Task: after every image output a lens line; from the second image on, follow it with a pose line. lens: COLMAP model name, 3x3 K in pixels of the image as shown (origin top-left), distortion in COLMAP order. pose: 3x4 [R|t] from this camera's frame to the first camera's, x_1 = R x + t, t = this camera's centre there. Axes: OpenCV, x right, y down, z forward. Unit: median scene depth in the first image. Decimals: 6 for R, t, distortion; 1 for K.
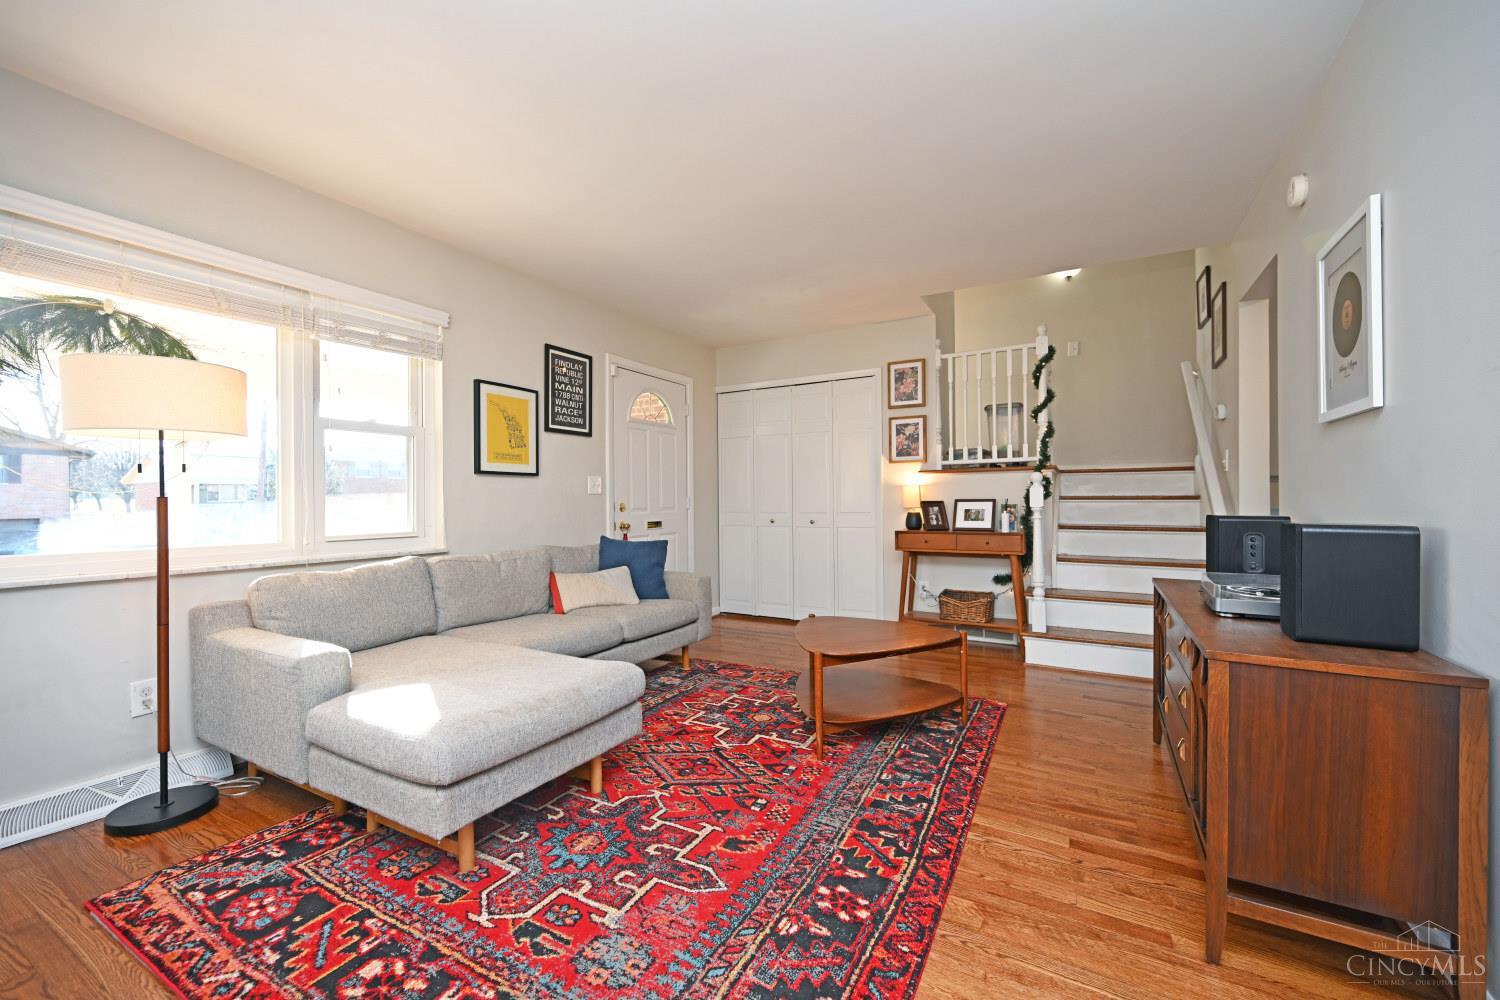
lens RADIAL K [[602.0, 0, 753.1], [0, 602.0, 498.7], [0, 0, 1]] dist [-0.002425, -0.000390]
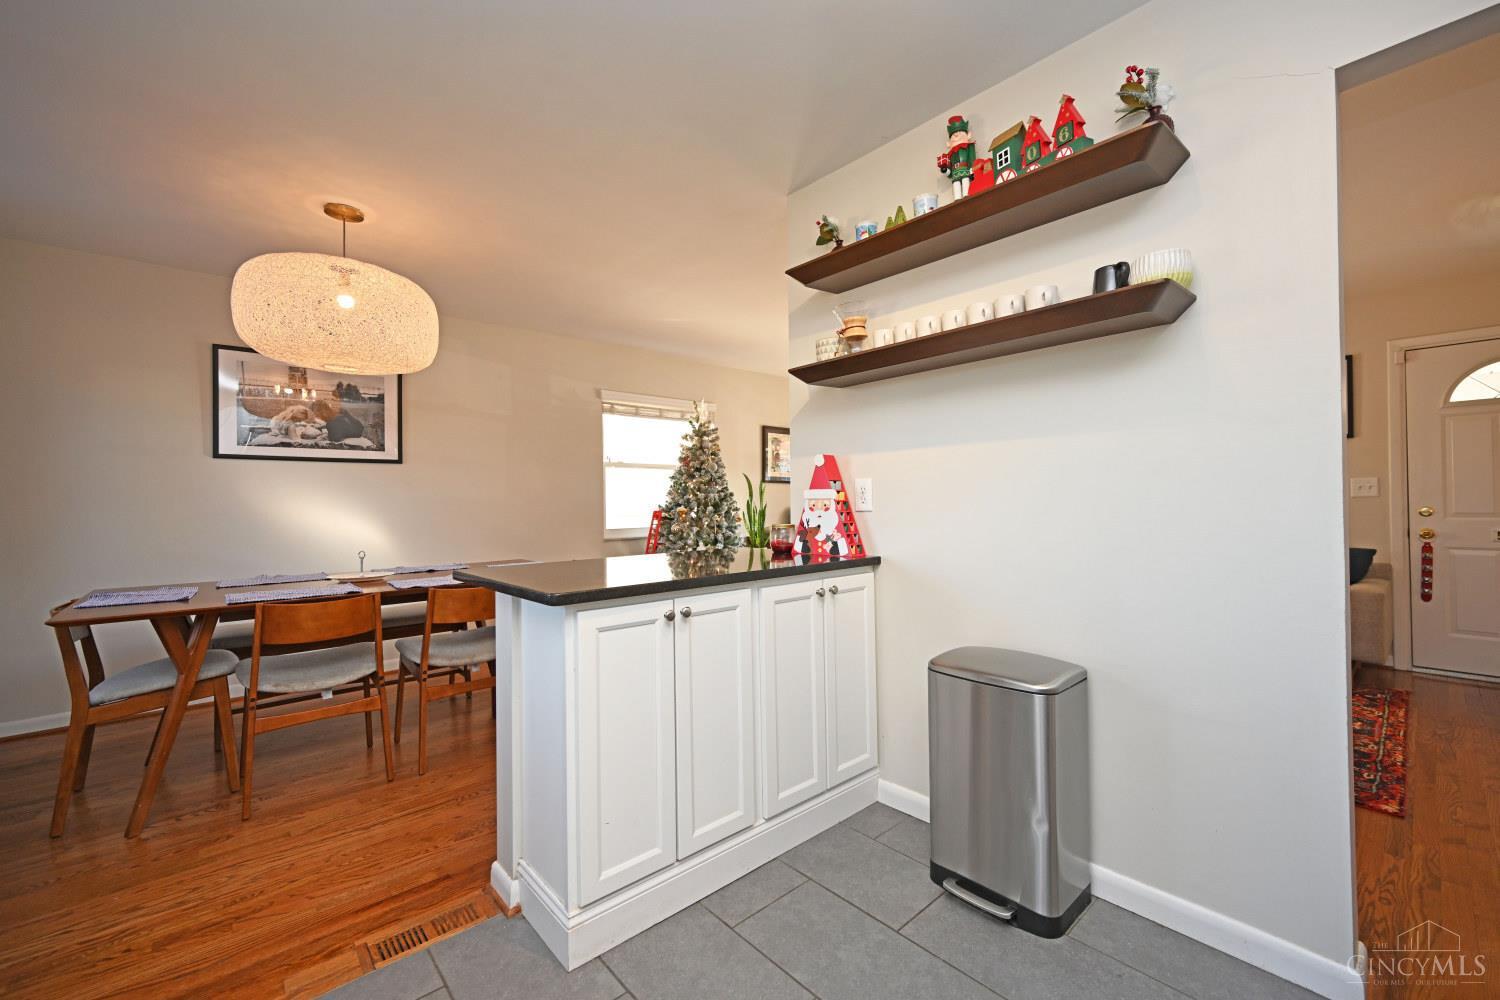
lens RADIAL K [[607.1, 0, 752.7], [0, 607.1, 496.3], [0, 0, 1]] dist [-0.000212, 0.000181]
pose [[-0.321260, 0.004189, -0.946982, 1.159038], [0.015094, 0.999886, -0.000697, -0.026989], [0.946871, -0.014517, -0.321287, 0.478005]]
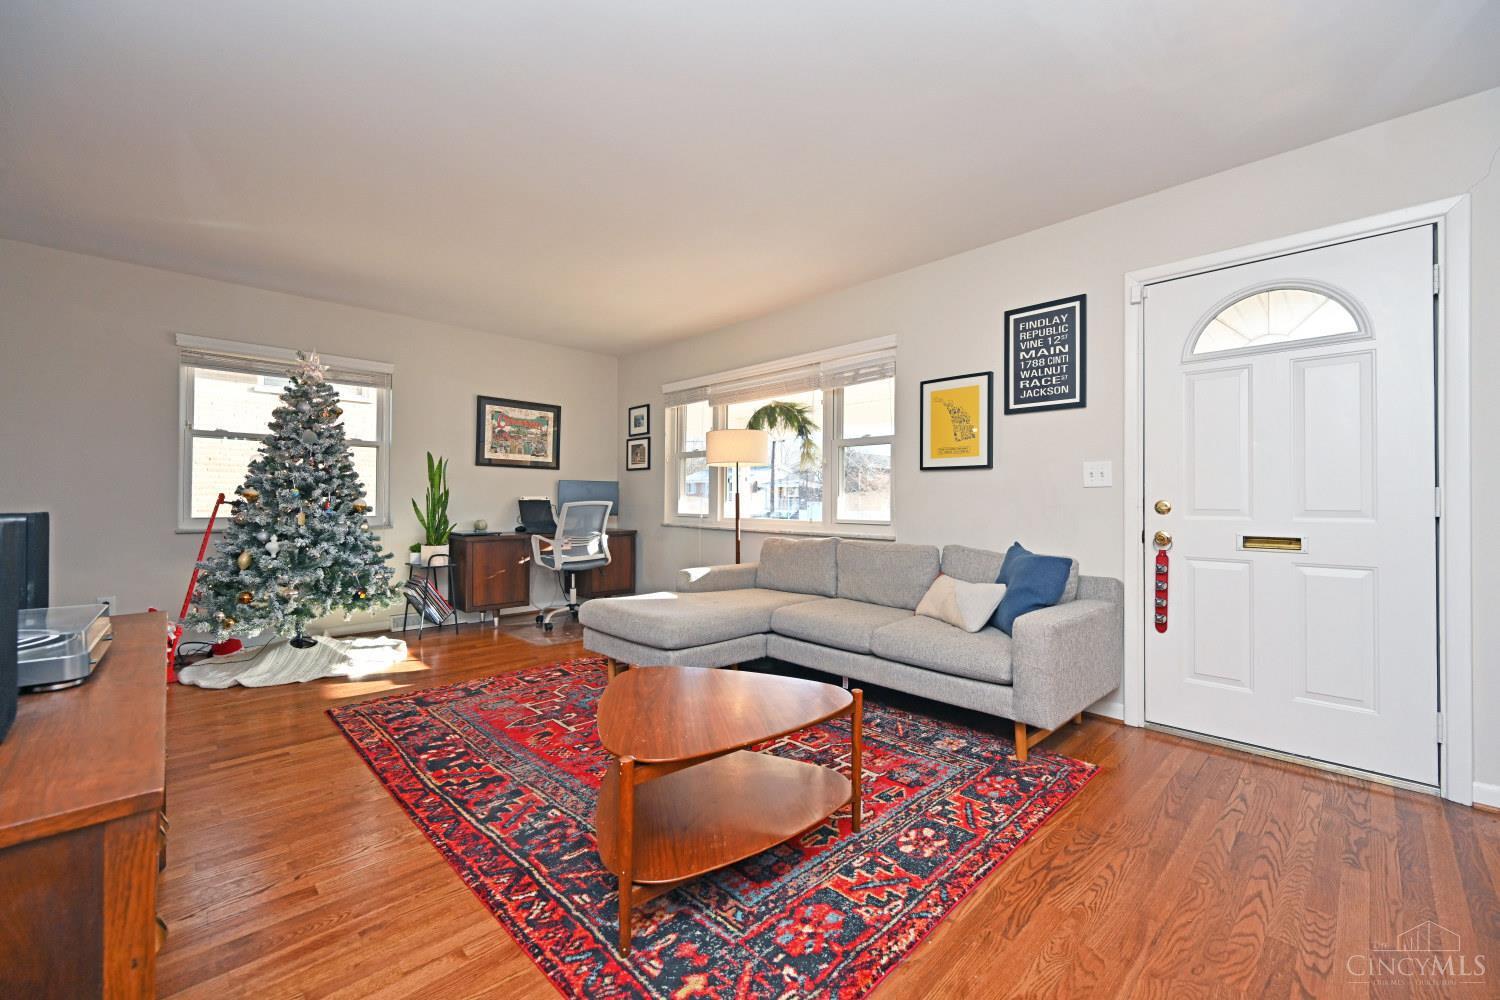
lens RADIAL K [[602.0, 0, 753.1], [0, 602.0, 498.7], [0, 0, 1]] dist [-0.002425, -0.000390]
pose [[-0.282970, 0.001609, -0.959127, 0.629353], [-0.002360, 0.999994, 0.002374, 0.006171], [0.959126, 0.002936, -0.282965, 0.988396]]
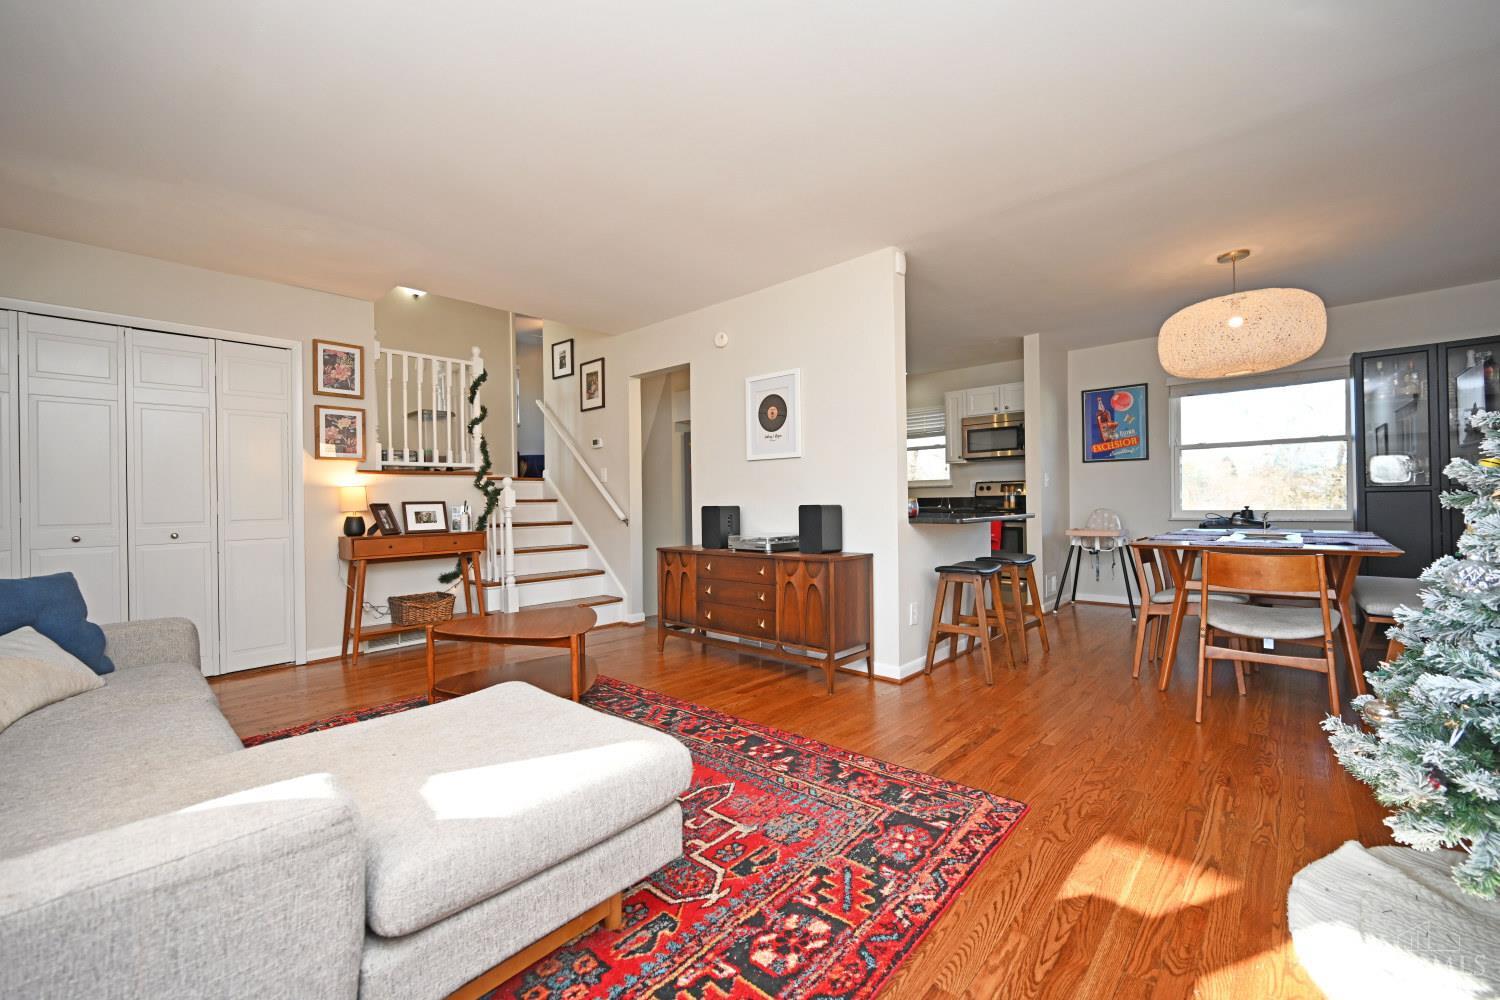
lens RADIAL K [[602.0, 0, 753.1], [0, 602.0, 498.7], [0, 0, 1]] dist [-0.002425, -0.000390]
pose [[0.219851, 0.008673, 0.975495, -0.622338], [0.011462, 0.999868, -0.011473, 0.017342], [-0.975466, 0.013704, 0.219722, 0.306446]]
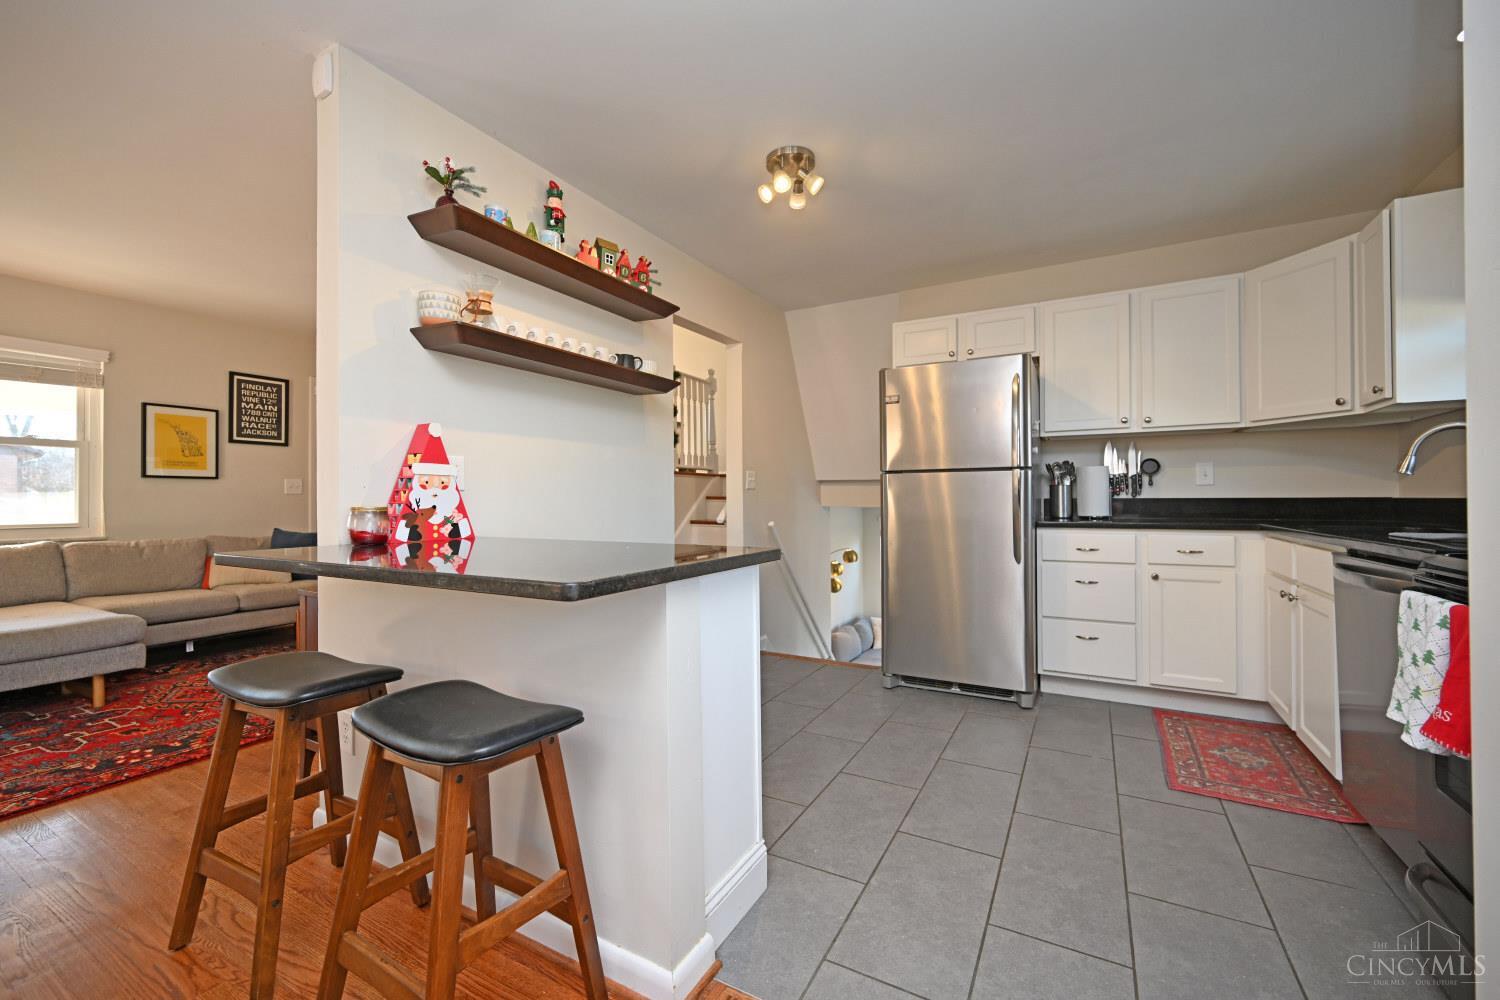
lens RADIAL K [[607.1, 0, 752.7], [0, 607.1, 496.3], [0, 0, 1]] dist [-0.000212, 0.000181]
pose [[0.999972, 0.003050, 0.006892, 0.783531], [-0.003023, 0.999988, -0.003945, -0.001214], [-0.006904, 0.003924, 0.999968, -0.266340]]
